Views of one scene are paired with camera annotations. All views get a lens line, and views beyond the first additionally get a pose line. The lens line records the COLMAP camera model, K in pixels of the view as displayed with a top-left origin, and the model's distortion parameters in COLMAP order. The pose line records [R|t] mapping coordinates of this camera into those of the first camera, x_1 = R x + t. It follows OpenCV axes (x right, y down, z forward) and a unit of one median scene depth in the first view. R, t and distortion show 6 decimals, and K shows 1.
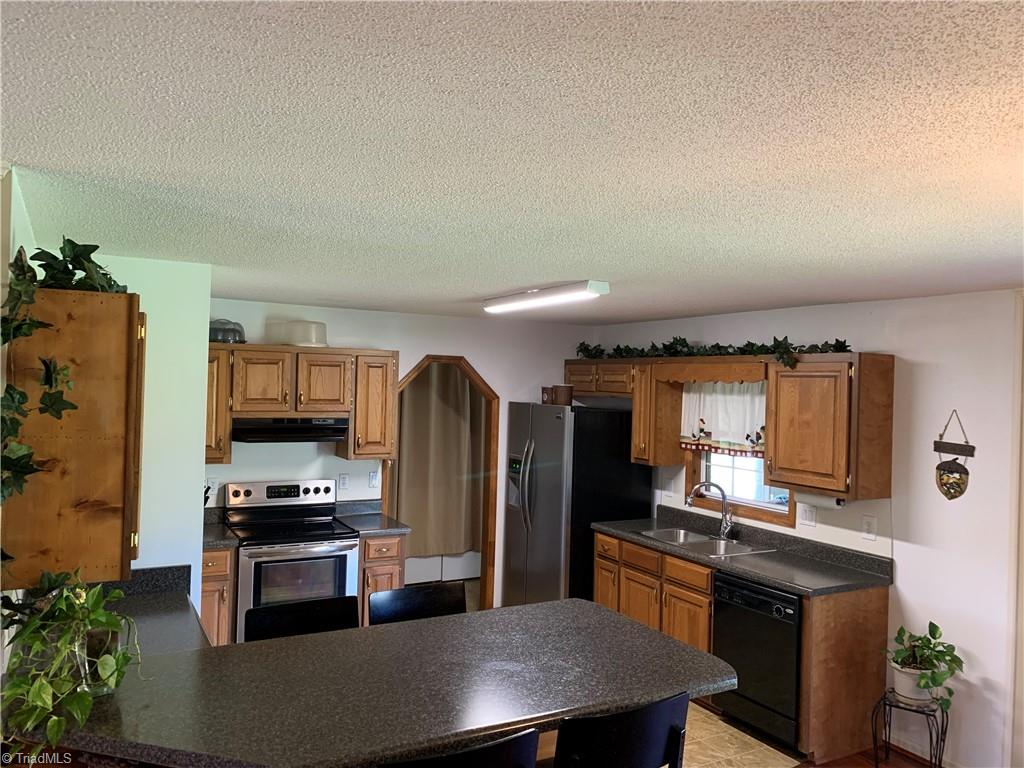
lens RADIAL K [[775.0, 0, 512.8], [0, 775.0, 381.4], [0, 0, 1]] dist [0.003422, 0.000954]
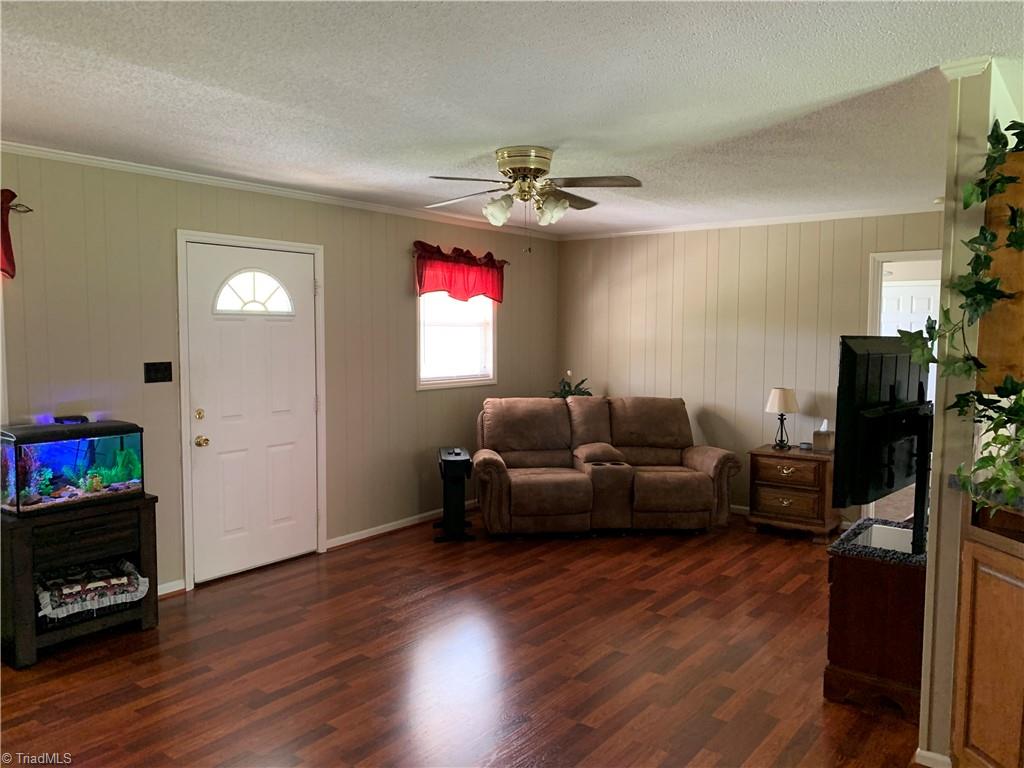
lens RADIAL K [[775.0, 0, 512.5], [0, 775.0, 387.2], [0, 0, 1]] dist [0.003422, 0.000954]
pose [[0.390333, 0.046359, -0.919506, 0.240590], [0.015410, 0.998263, 0.056871, 0.175460], [0.920545, -0.036368, 0.388940, -0.232077]]
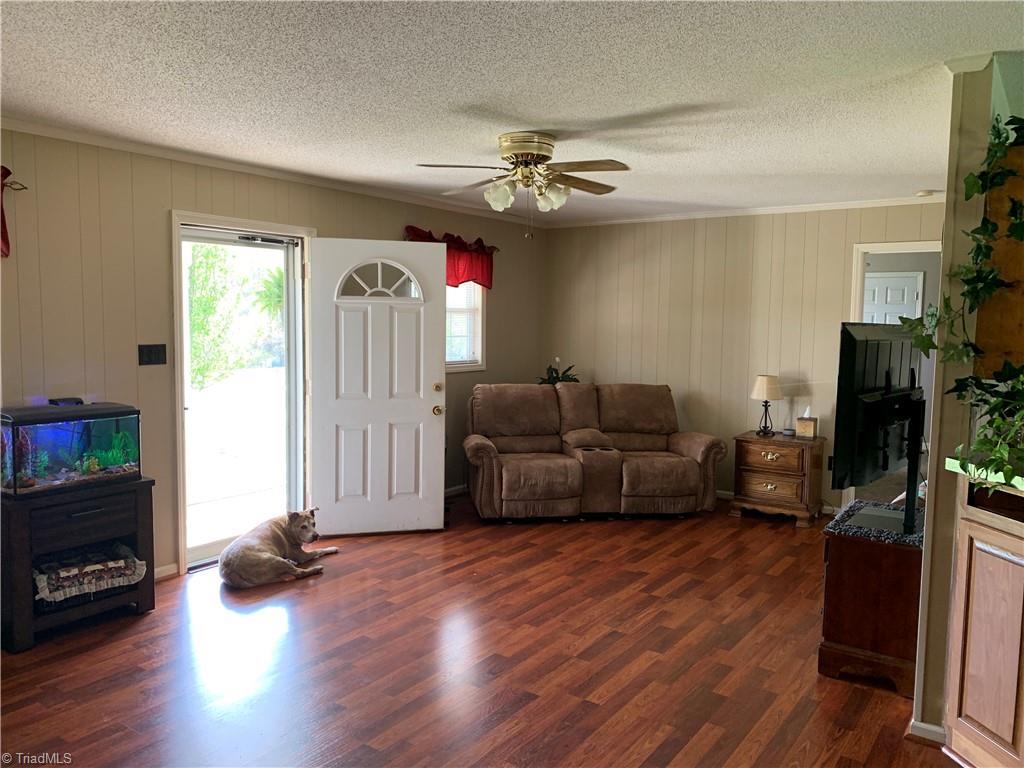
lens RADIAL K [[775.0, 0, 512.3], [0, 775.0, 383.9], [0, 0, 1]] dist [0.003422, 0.000954]
pose [[0.427205, 0.057922, -0.902298, 0.225440], [0.006681, 0.997716, 0.067211, 0.185190], [0.904130, -0.034741, 0.425842, -0.315174]]
